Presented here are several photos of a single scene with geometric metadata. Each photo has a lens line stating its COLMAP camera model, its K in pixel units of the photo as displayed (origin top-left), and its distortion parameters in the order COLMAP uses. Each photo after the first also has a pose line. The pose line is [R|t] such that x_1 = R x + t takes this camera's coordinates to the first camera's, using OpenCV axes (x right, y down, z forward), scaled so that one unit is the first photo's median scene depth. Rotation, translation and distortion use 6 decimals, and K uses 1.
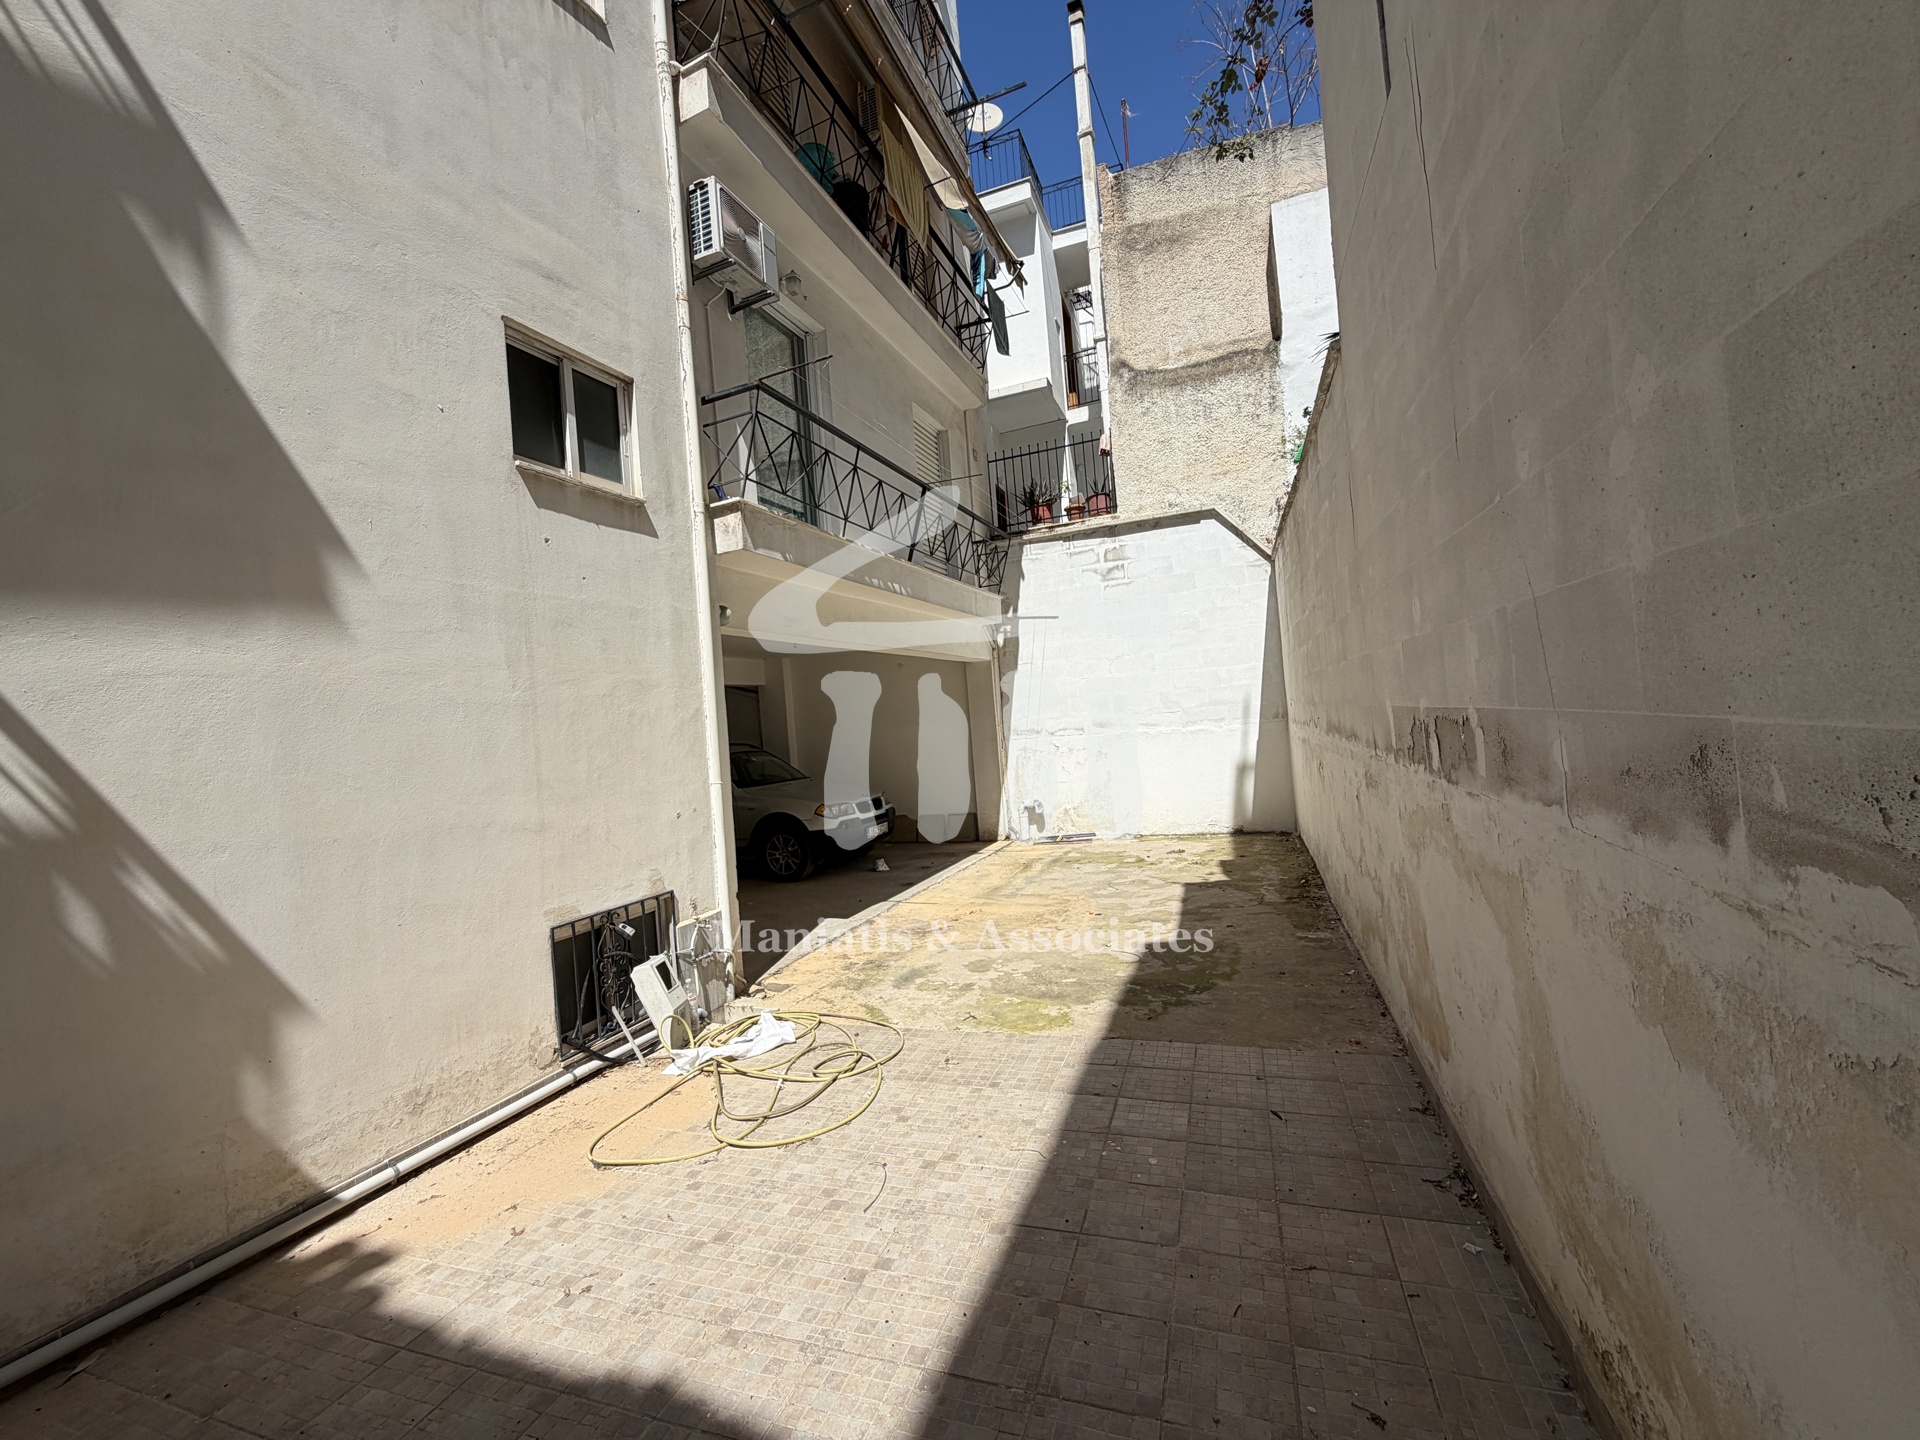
lens RADIAL K [[764.6, 0, 956.4], [0, 764.6, 719.4], [0, 0, 1]] dist [-0.002431, 0.000728]
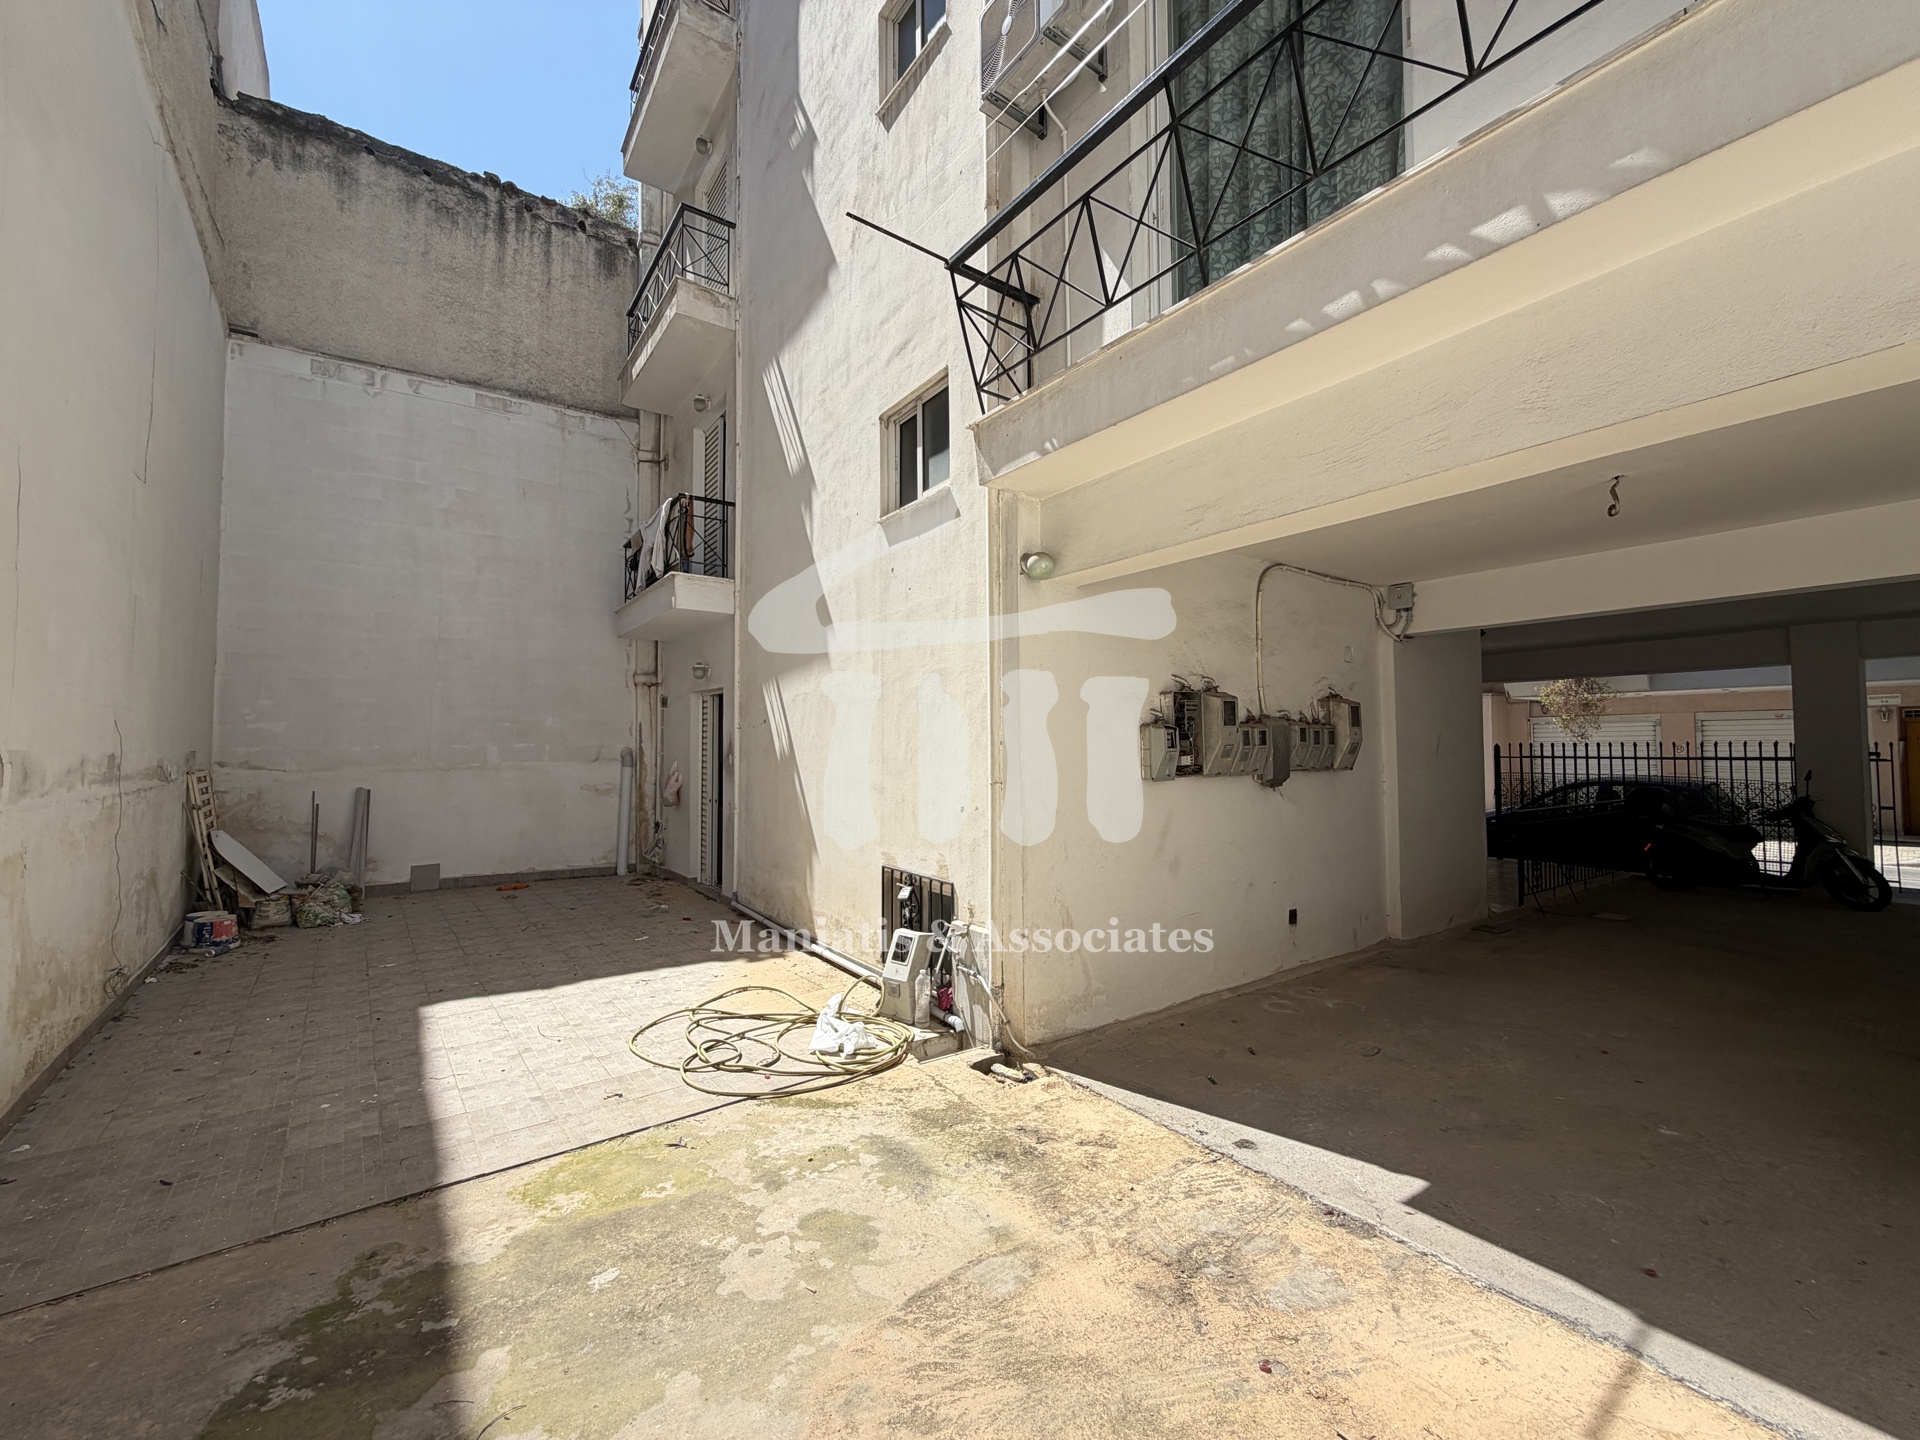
lens RADIAL K [[764.6, 0, 955.3], [0, 764.6, 722.0], [0, 0, 1]] dist [-0.002431, 0.000728]
pose [[-0.527750, 0.051210, -0.847855, 0.621455], [0.049232, 0.998347, 0.029655, -0.014193], [0.847972, -0.026091, -0.529399, 2.144919]]
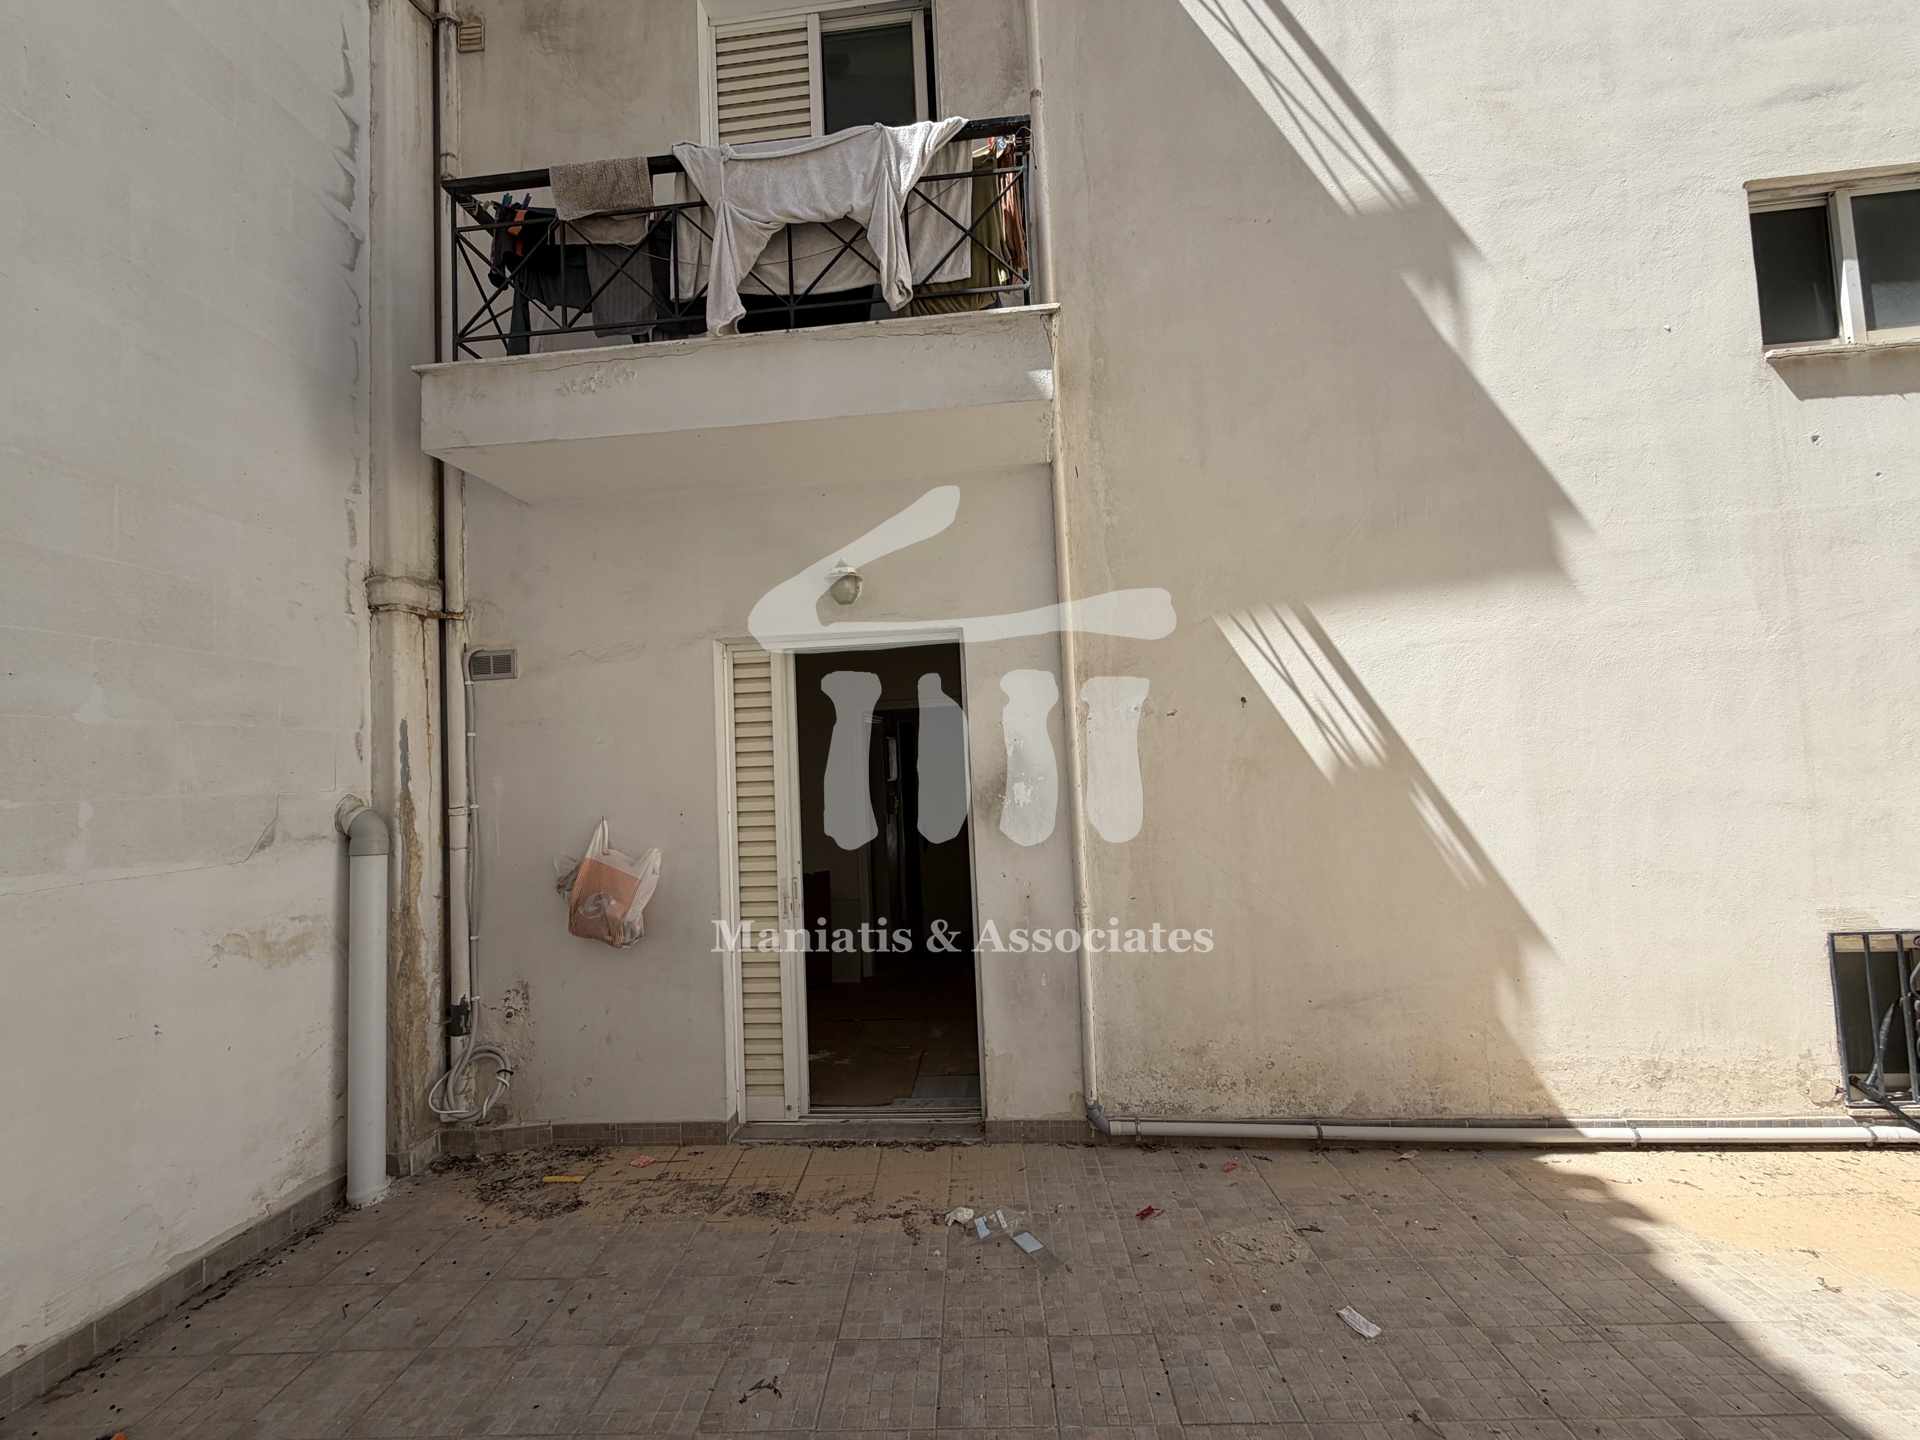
lens RADIAL K [[764.6, 0, 953.0], [0, 764.6, 720.8], [0, 0, 1]] dist [-0.002431, 0.000728]
pose [[0.307193, 0.011035, -0.951583, -0.074246], [0.028617, 0.999373, 0.020828, 0.015569], [0.951217, -0.033630, 0.306685, -0.106834]]
